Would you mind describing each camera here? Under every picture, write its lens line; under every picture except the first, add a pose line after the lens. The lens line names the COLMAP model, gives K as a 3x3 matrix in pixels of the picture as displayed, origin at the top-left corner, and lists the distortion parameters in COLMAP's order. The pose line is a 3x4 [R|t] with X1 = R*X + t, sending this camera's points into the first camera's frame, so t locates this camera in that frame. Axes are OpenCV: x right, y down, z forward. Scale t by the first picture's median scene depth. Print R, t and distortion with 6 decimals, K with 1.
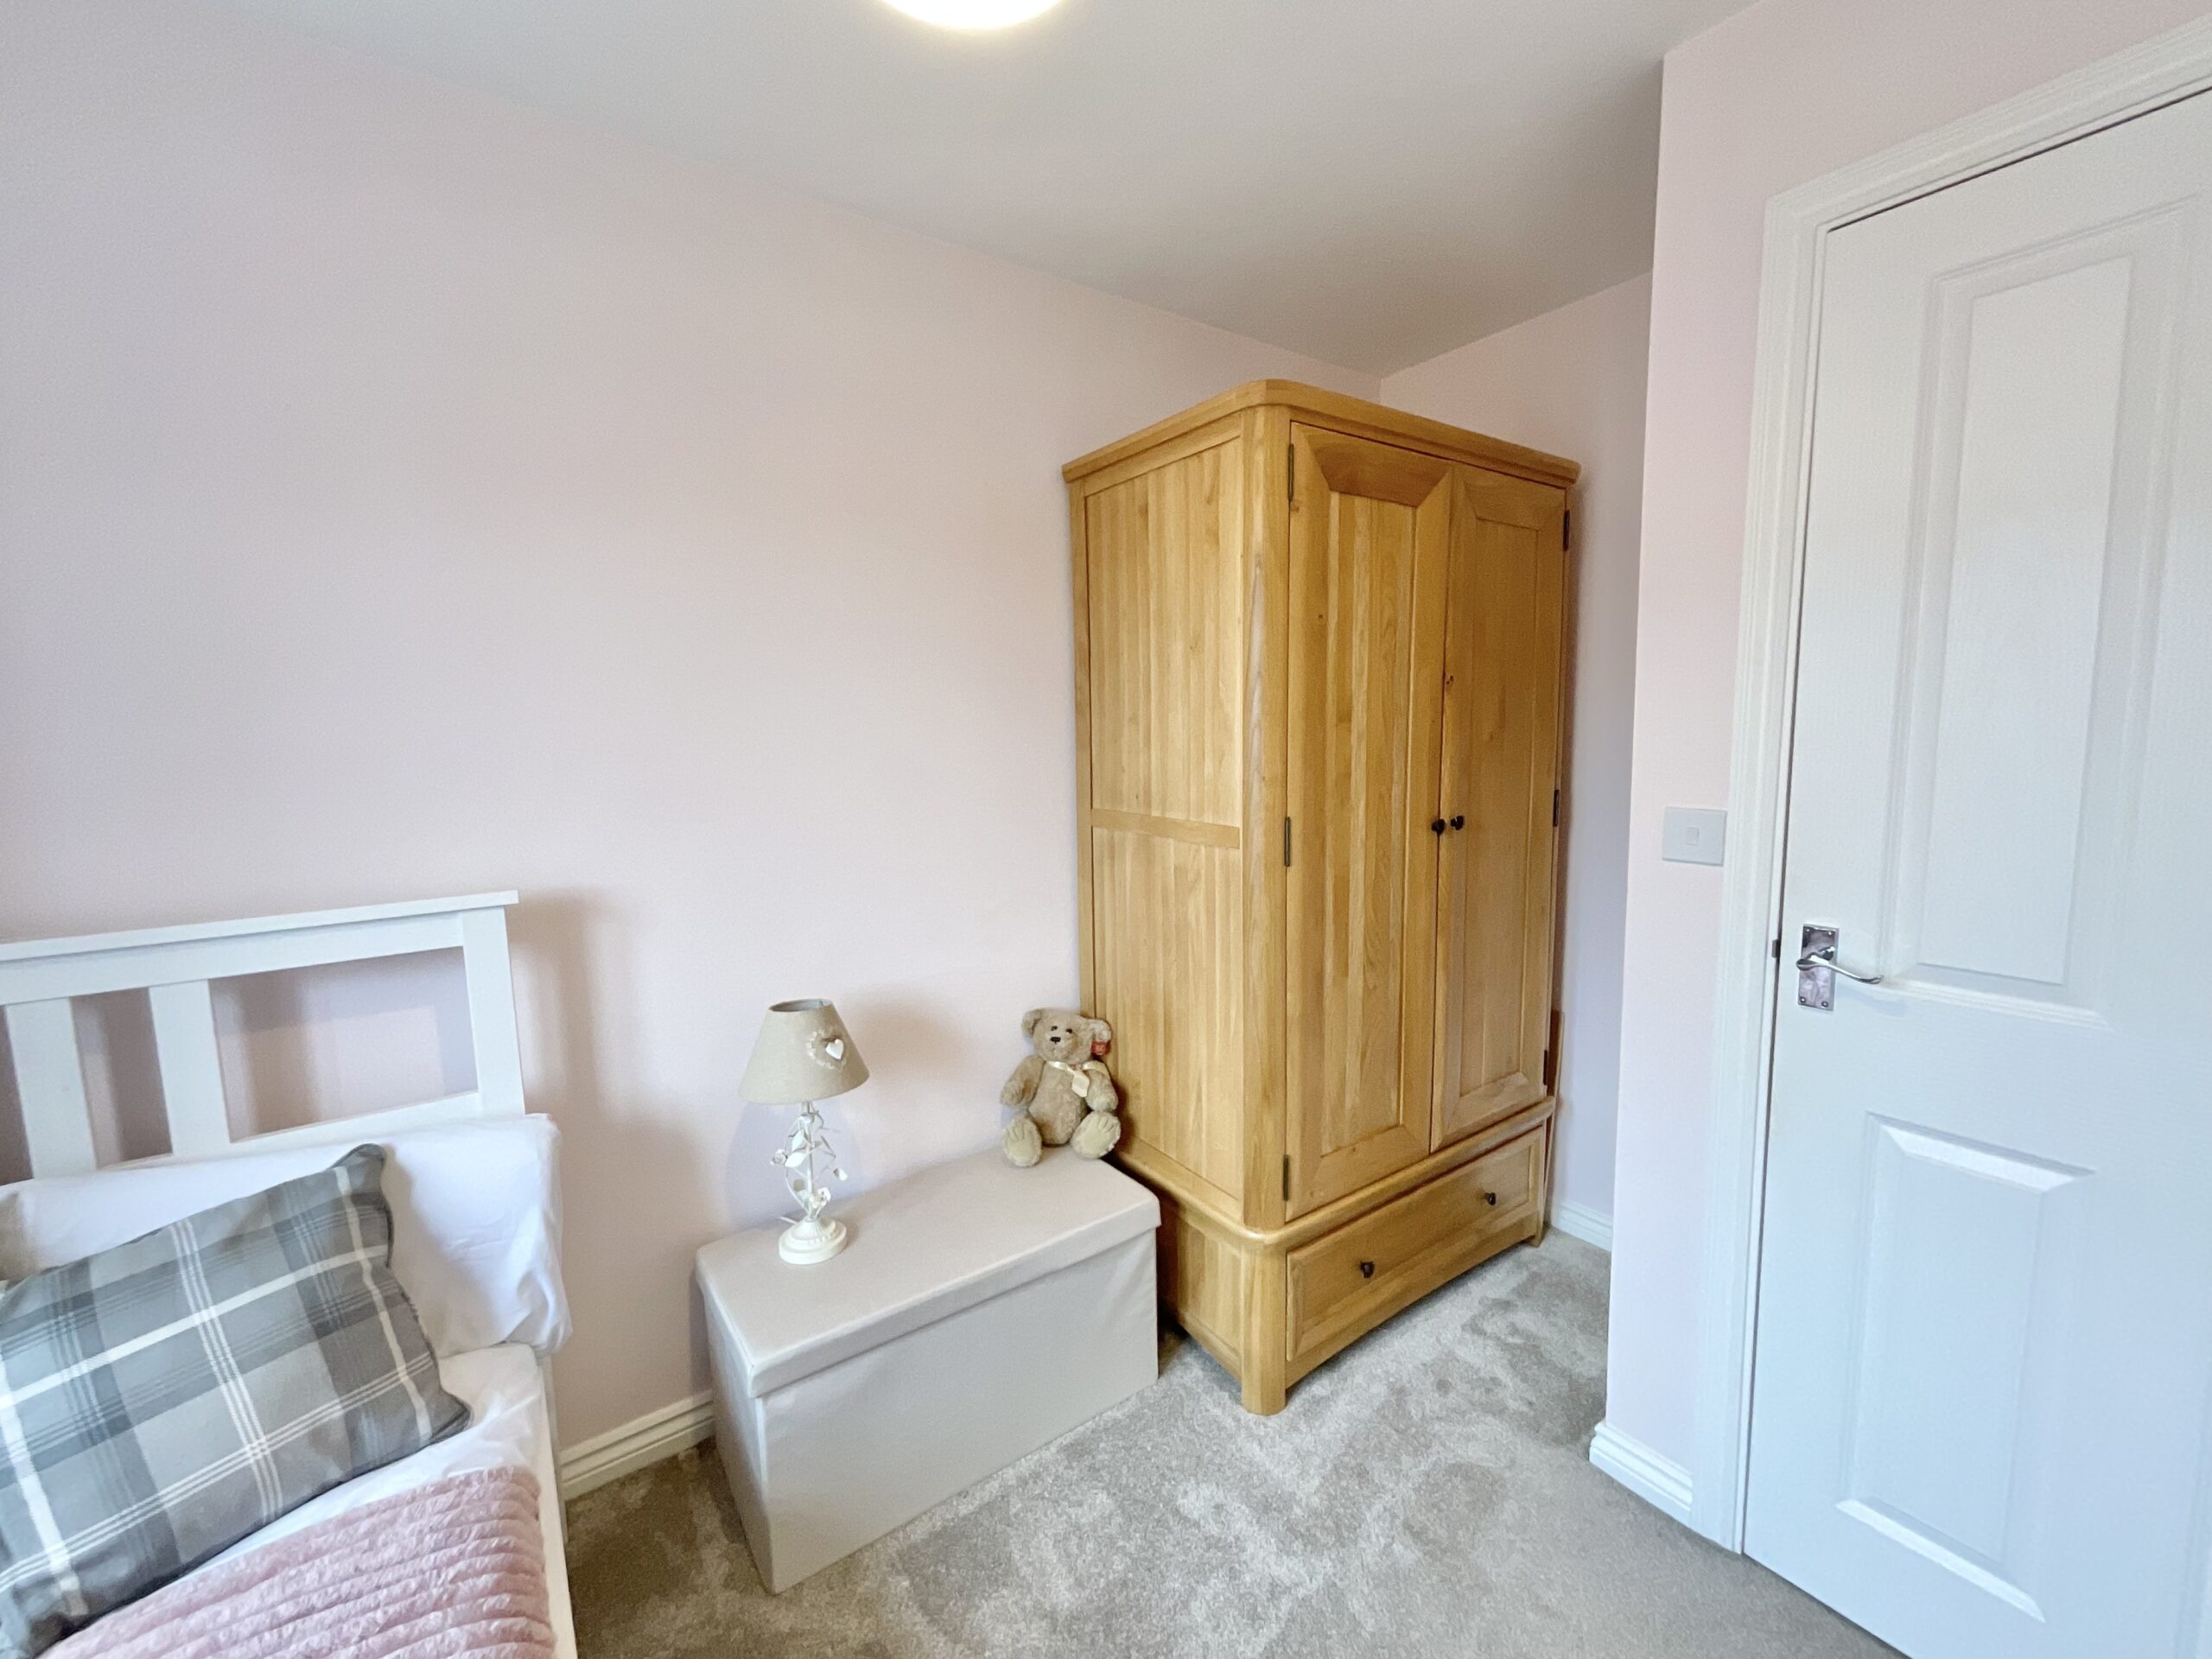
lens RADIAL K [[917.4, 0, 1106.0], [0, 917.4, 829.5], [0, 0, 1]] dist [-0.004950, -0.000517]
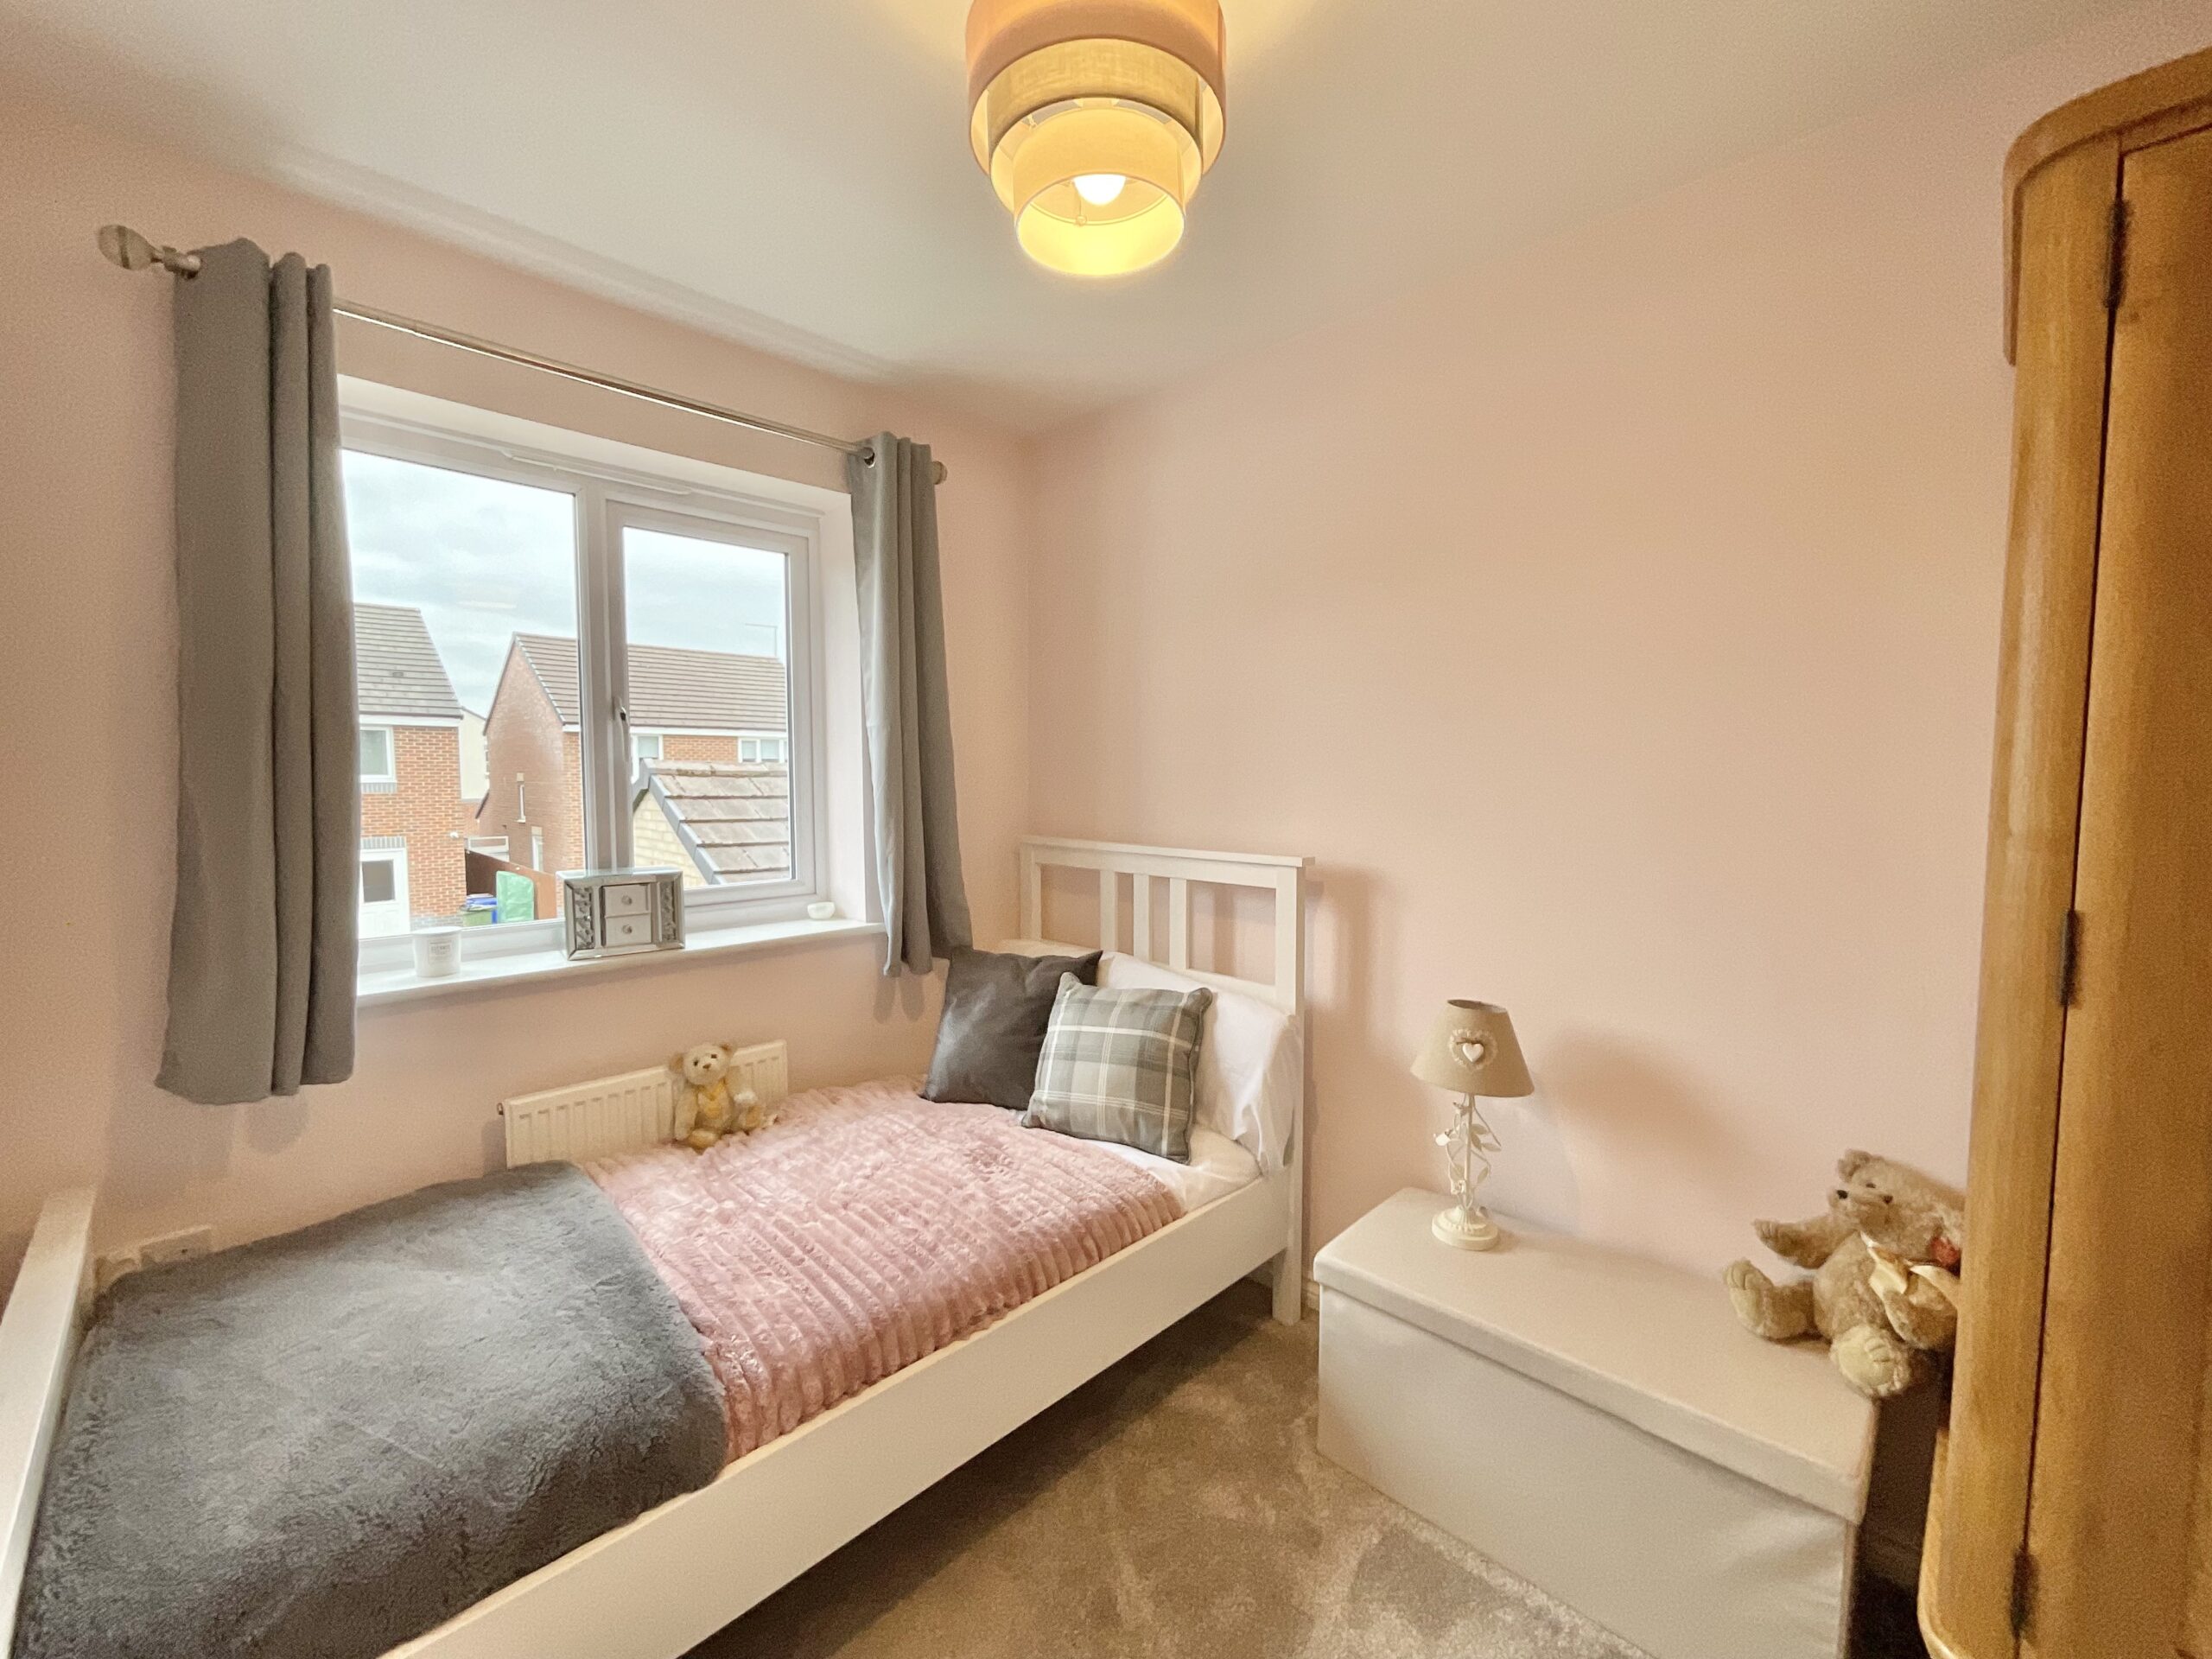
lens RADIAL K [[917.4, 0, 1106.0], [0, 917.4, 829.5], [0, 0, 1]] dist [-0.004950, -0.000517]
pose [[0.155816, 0.079088, -0.984615, 0.895577], [-0.119652, 0.990961, 0.060662, -0.036184], [0.980512, 0.108359, 0.163871, 0.529478]]
